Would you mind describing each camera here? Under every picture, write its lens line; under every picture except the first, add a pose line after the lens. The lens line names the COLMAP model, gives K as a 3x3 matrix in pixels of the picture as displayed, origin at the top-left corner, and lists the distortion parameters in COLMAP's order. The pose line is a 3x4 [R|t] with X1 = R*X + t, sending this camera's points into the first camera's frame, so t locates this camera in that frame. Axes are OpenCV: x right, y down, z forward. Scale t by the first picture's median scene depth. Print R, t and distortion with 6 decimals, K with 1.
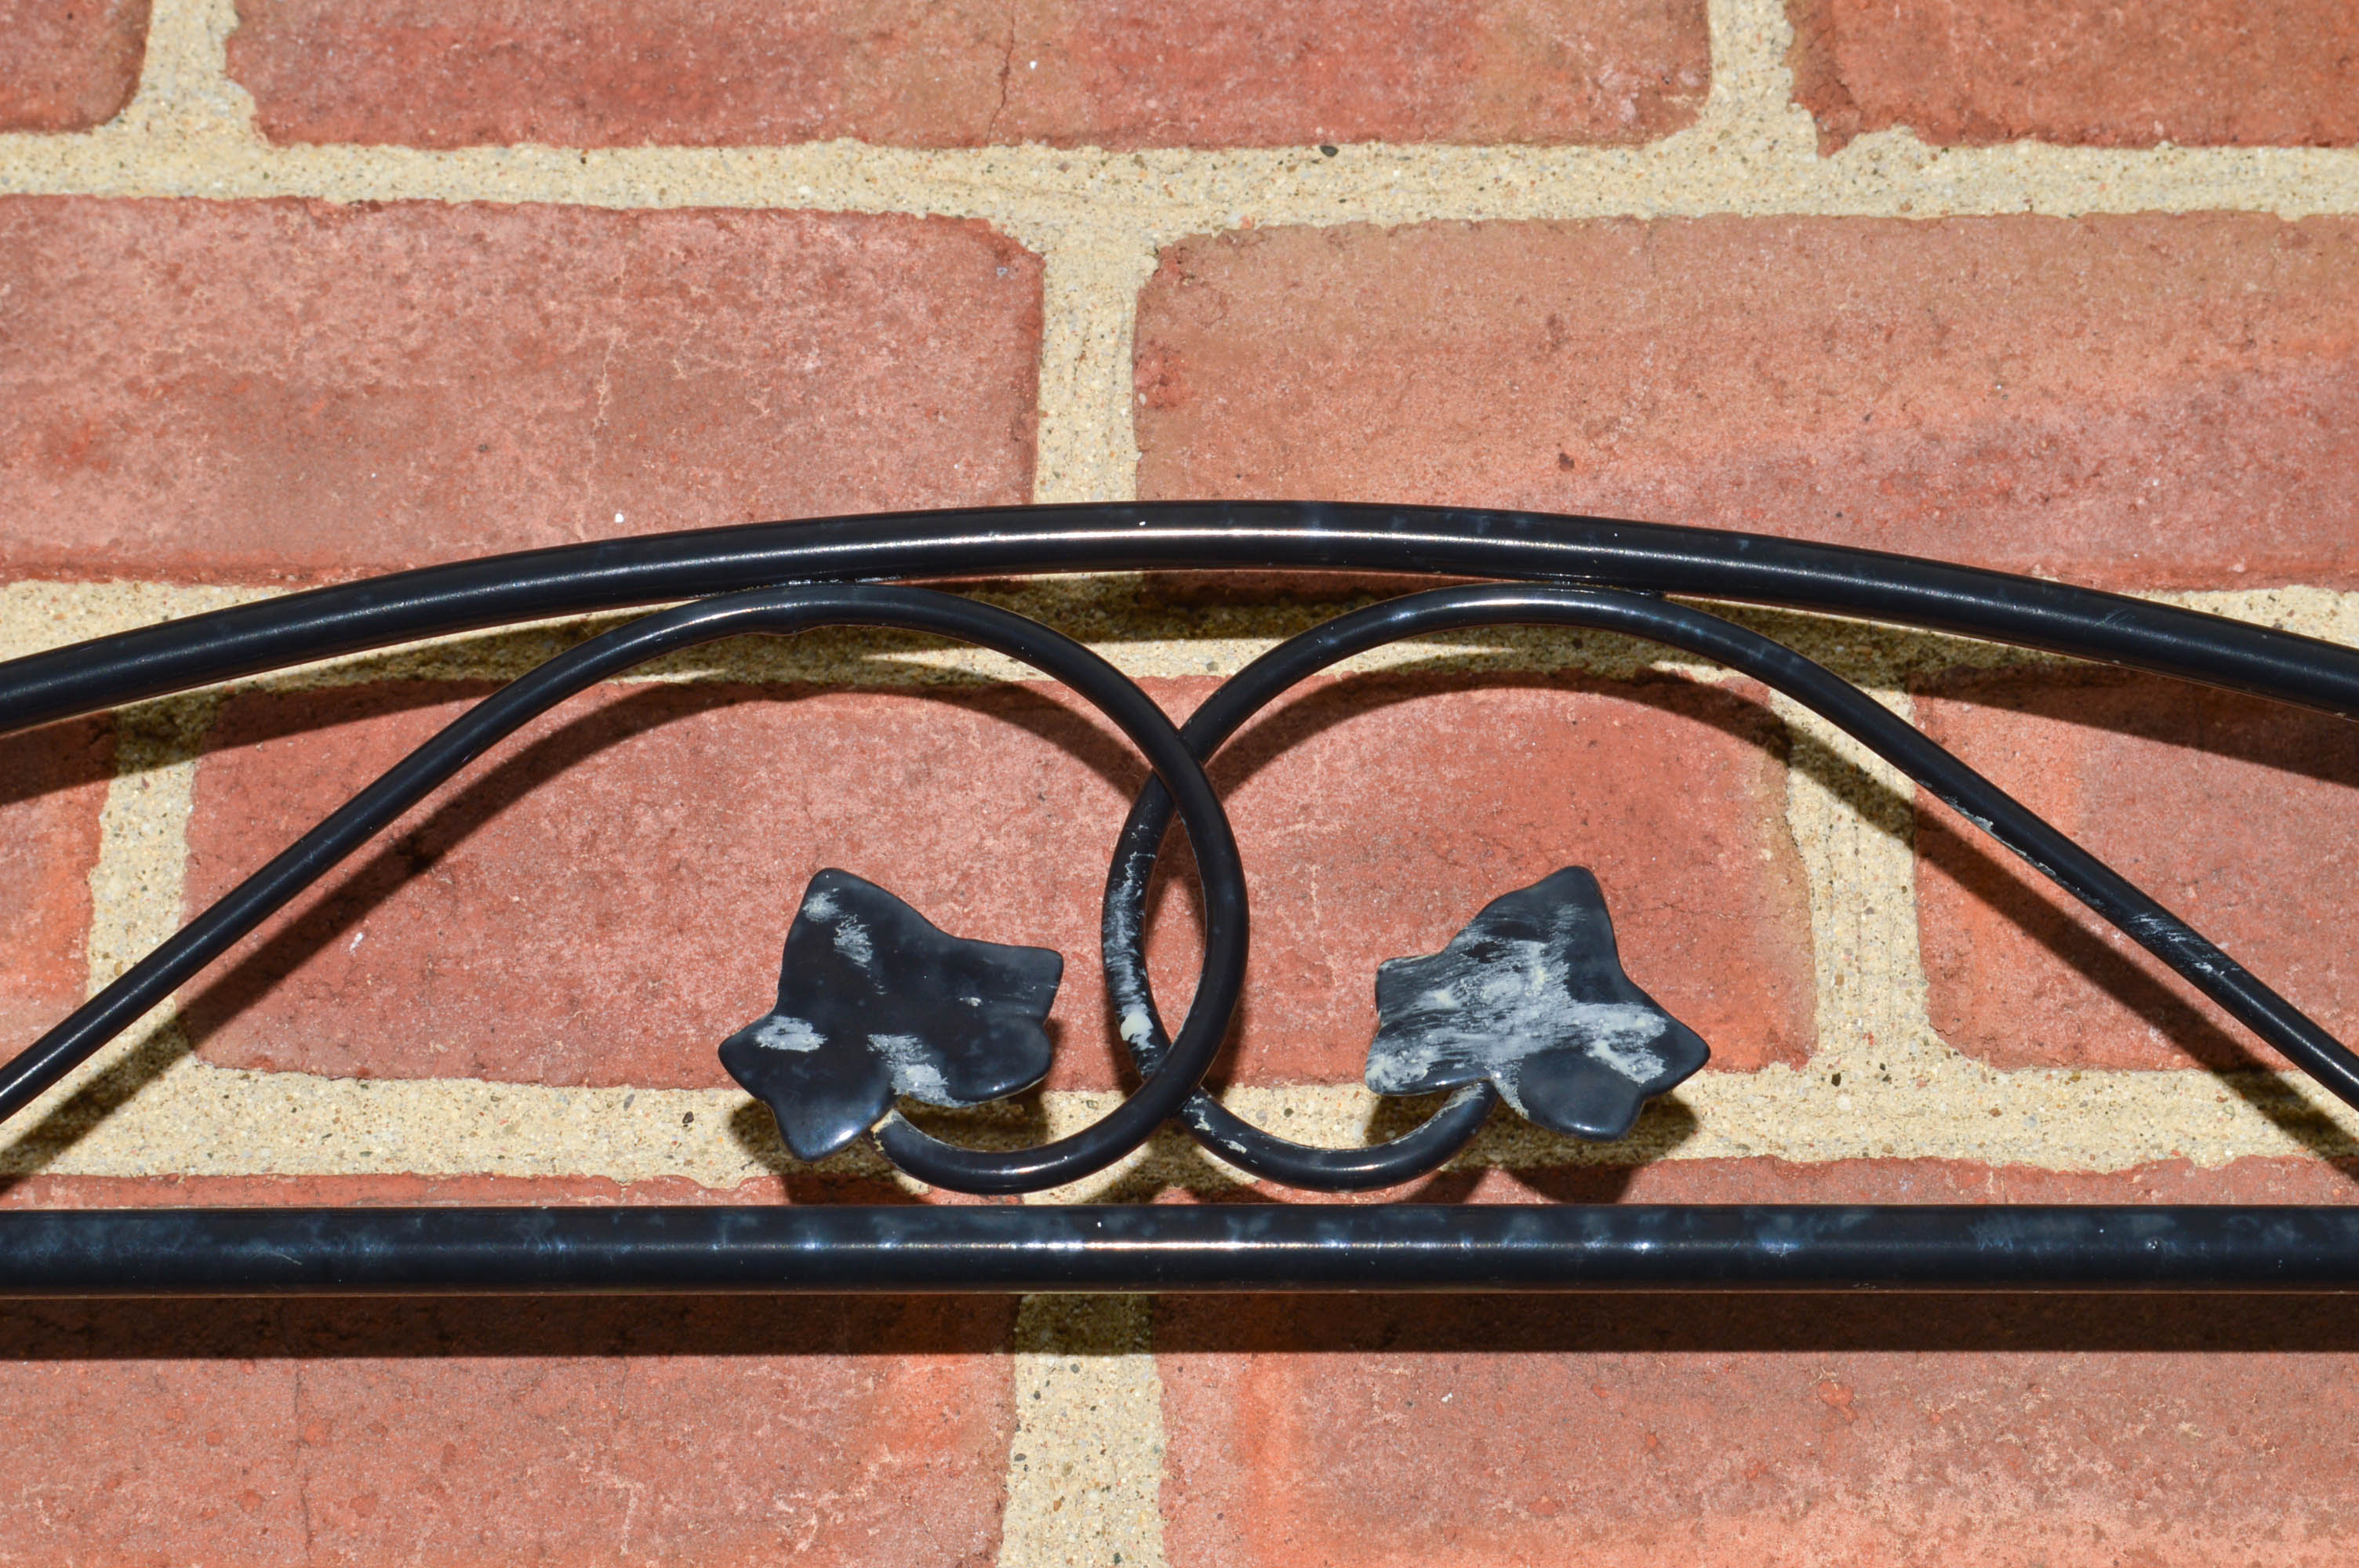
lens RADIAL K [[5365.7, 0, 1179.6], [0, 5365.7, 784.9], [0, 0, 1]] dist [0.011661, 0.000000]
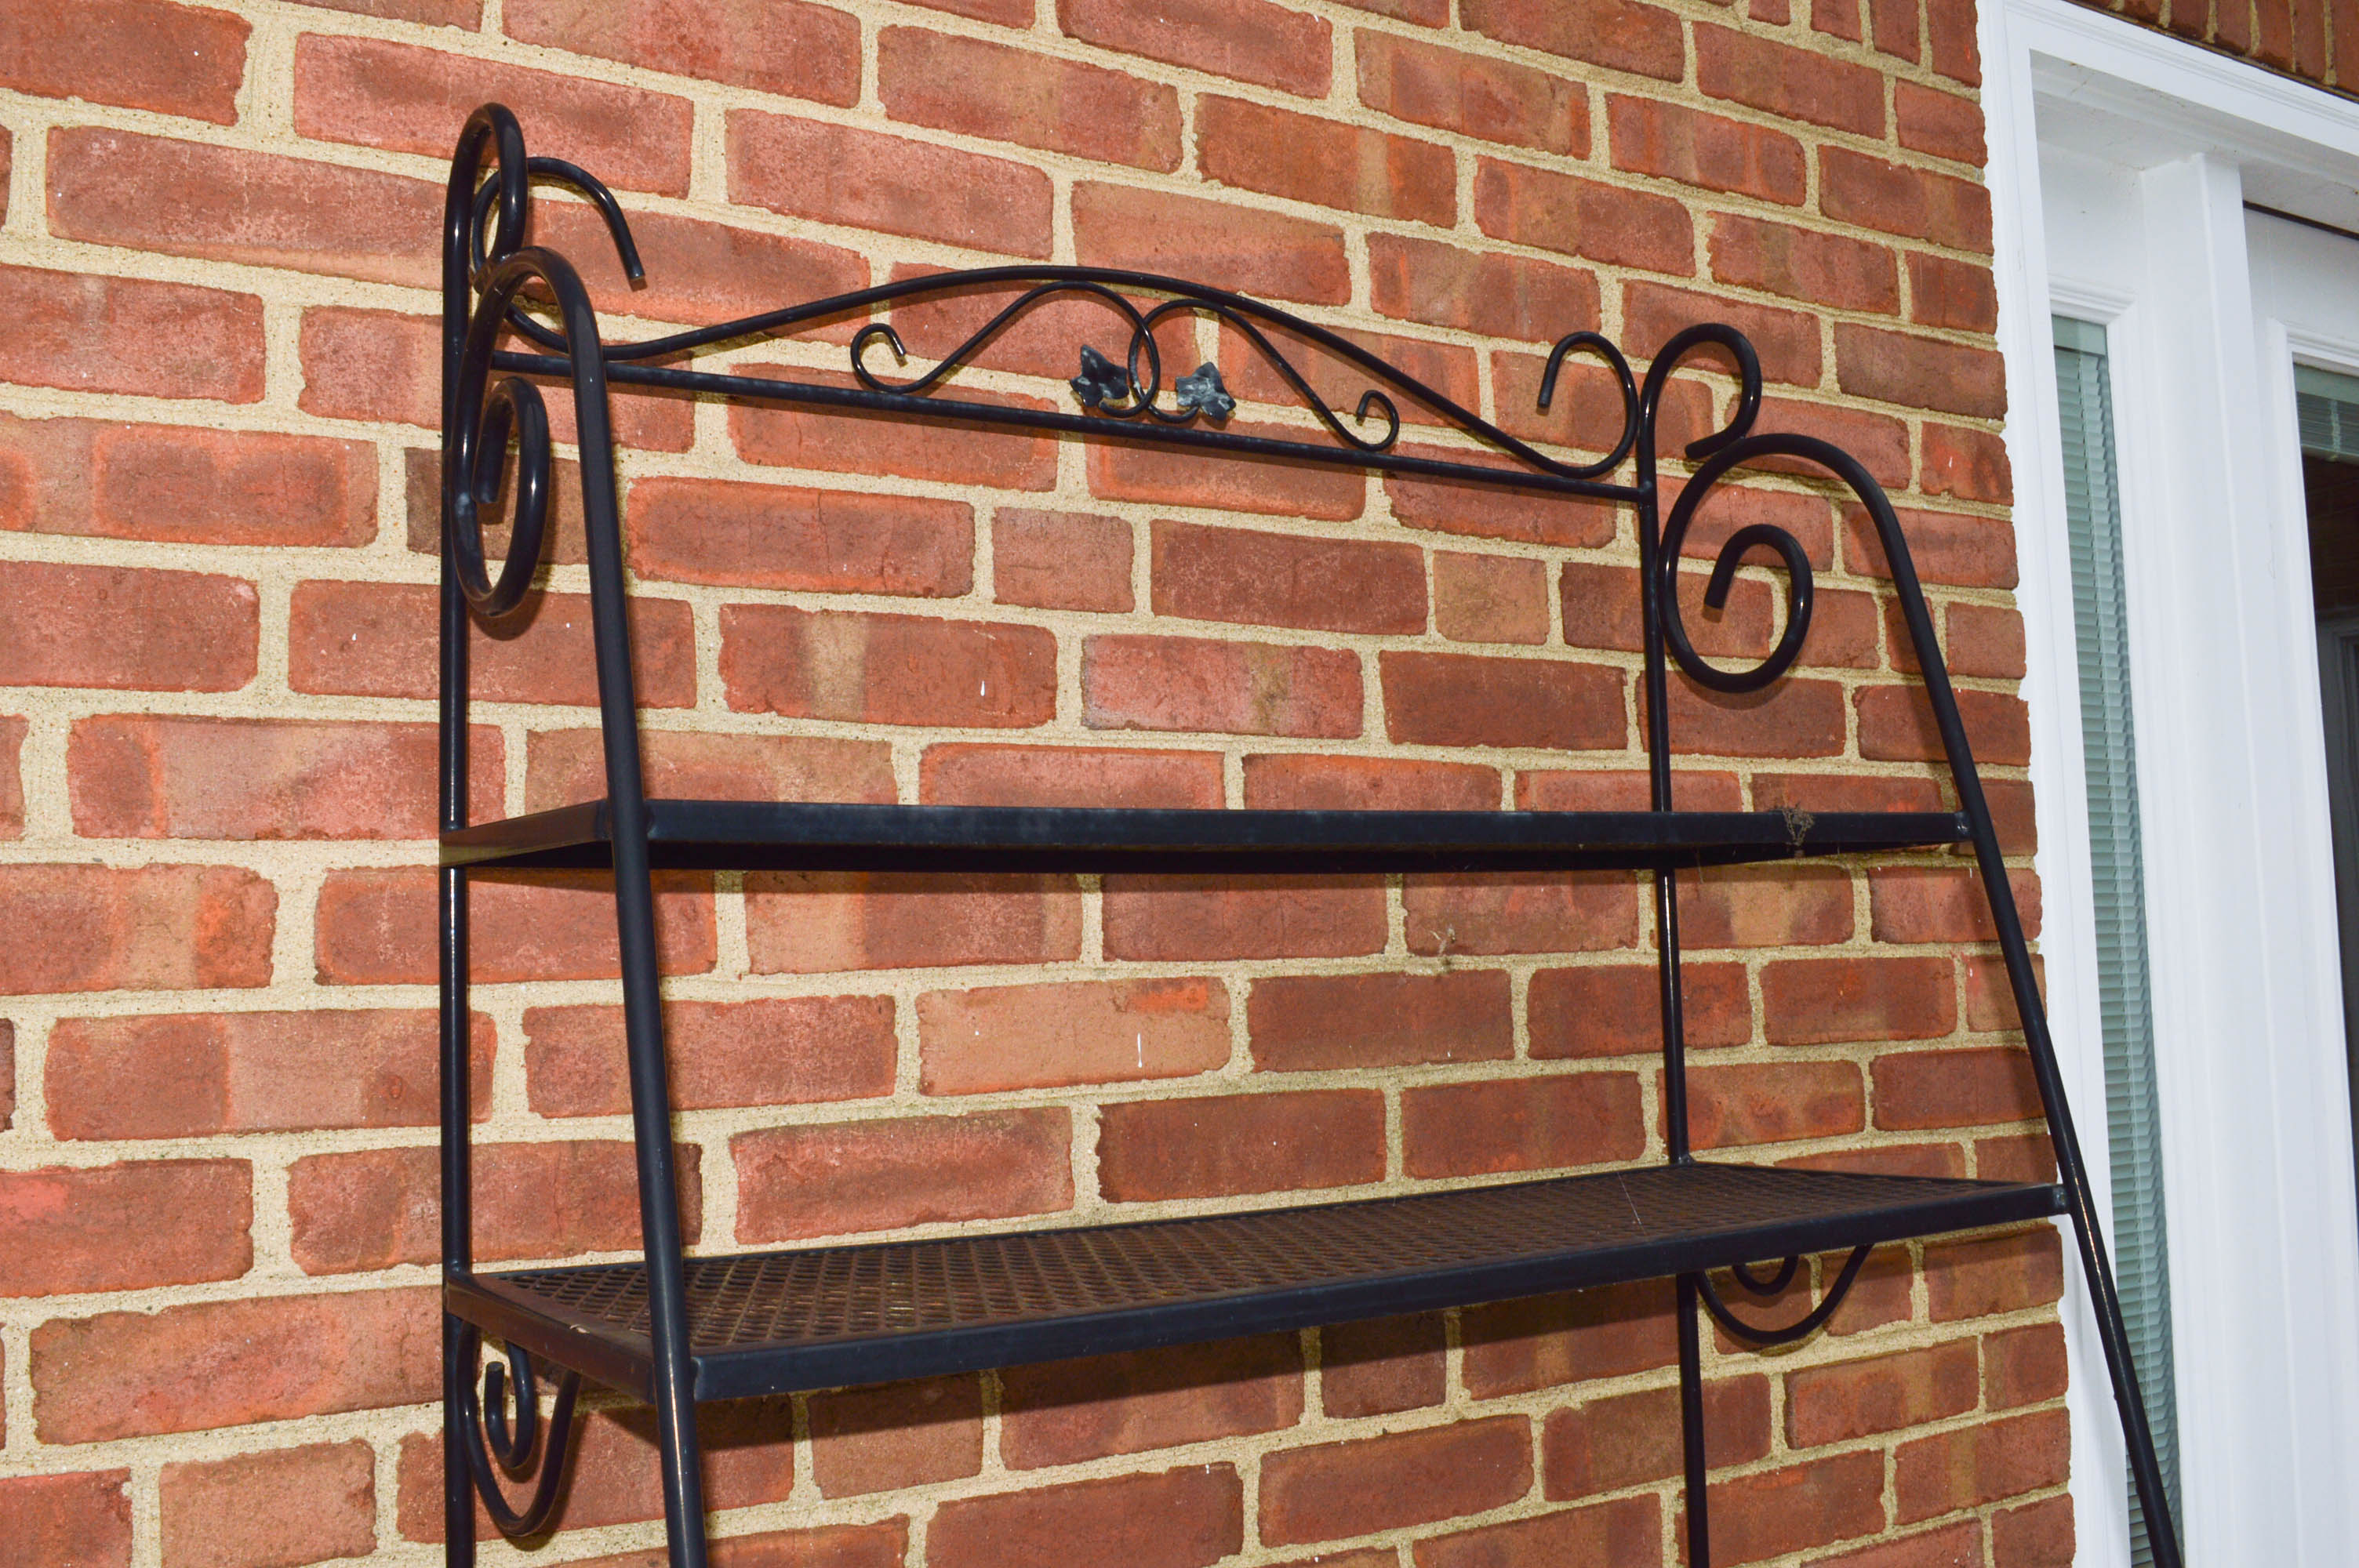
lens RADIAL K [[2161.5, 0, 1179.7], [0, 2161.5, 783.2], [0, 0, 1]] dist [-0.043180, 0.000000]
pose [[0.850718, 0.021216, 0.525194, -0.859964], [-0.194289, 0.941111, 0.276697, -0.143135], [-0.488395, -0.337430, 0.804743, -0.642228]]
